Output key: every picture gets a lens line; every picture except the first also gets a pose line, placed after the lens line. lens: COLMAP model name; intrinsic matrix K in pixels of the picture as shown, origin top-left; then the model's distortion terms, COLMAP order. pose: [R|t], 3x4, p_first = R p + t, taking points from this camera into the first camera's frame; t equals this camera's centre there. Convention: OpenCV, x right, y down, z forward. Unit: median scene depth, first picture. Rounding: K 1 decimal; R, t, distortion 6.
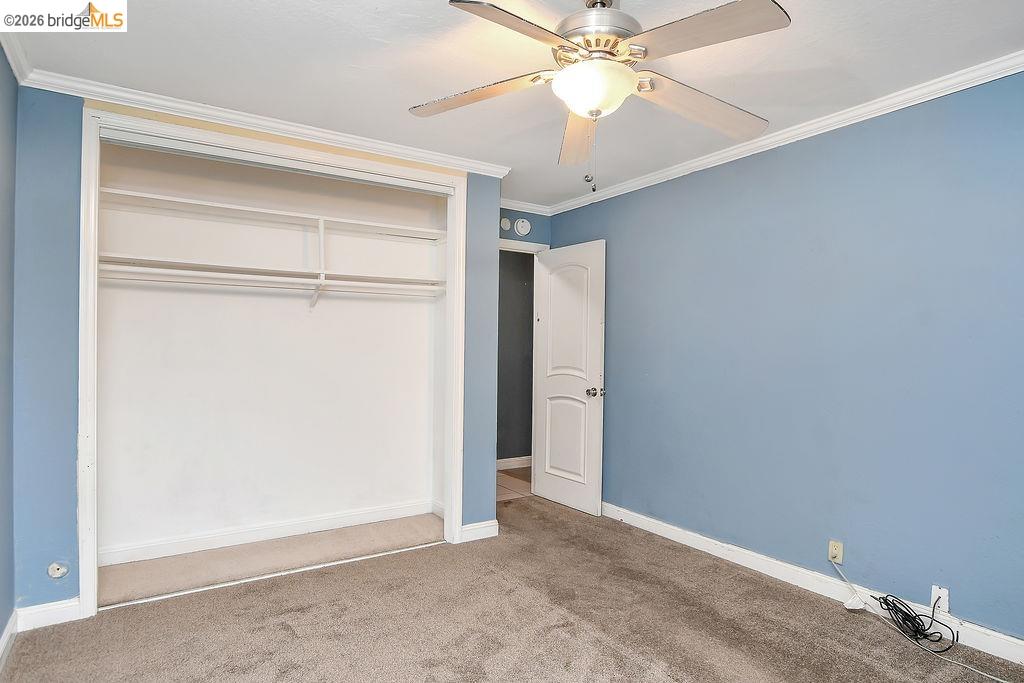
lens RADIAL K [[581.5, 0, 510.4], [0, 581.5, 341.5], [0, 0, 1]] dist [-0.022409, 0.003840]
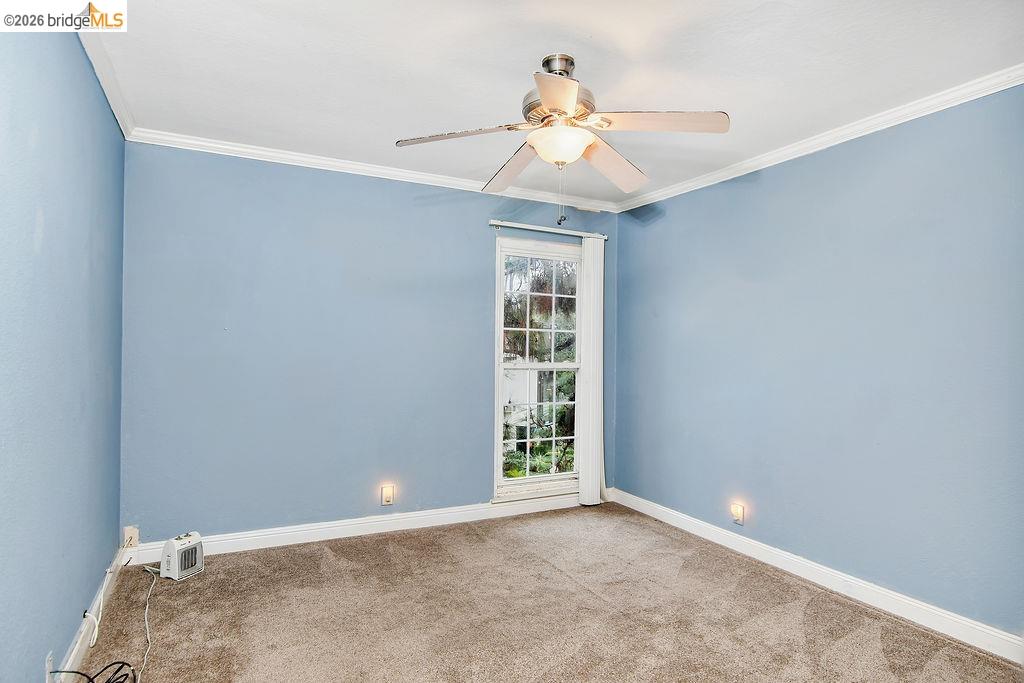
lens RADIAL K [[585.0, 0, 514.4], [0, 585.0, 345.4], [0, 0, 1]] dist [0.001290, -0.000470]
pose [[0.995293, 0.006202, -0.096714, 0.091306], [-0.005751, 0.999971, 0.004950, -0.001661], [0.096742, -0.004371, 0.995300, -0.142718]]
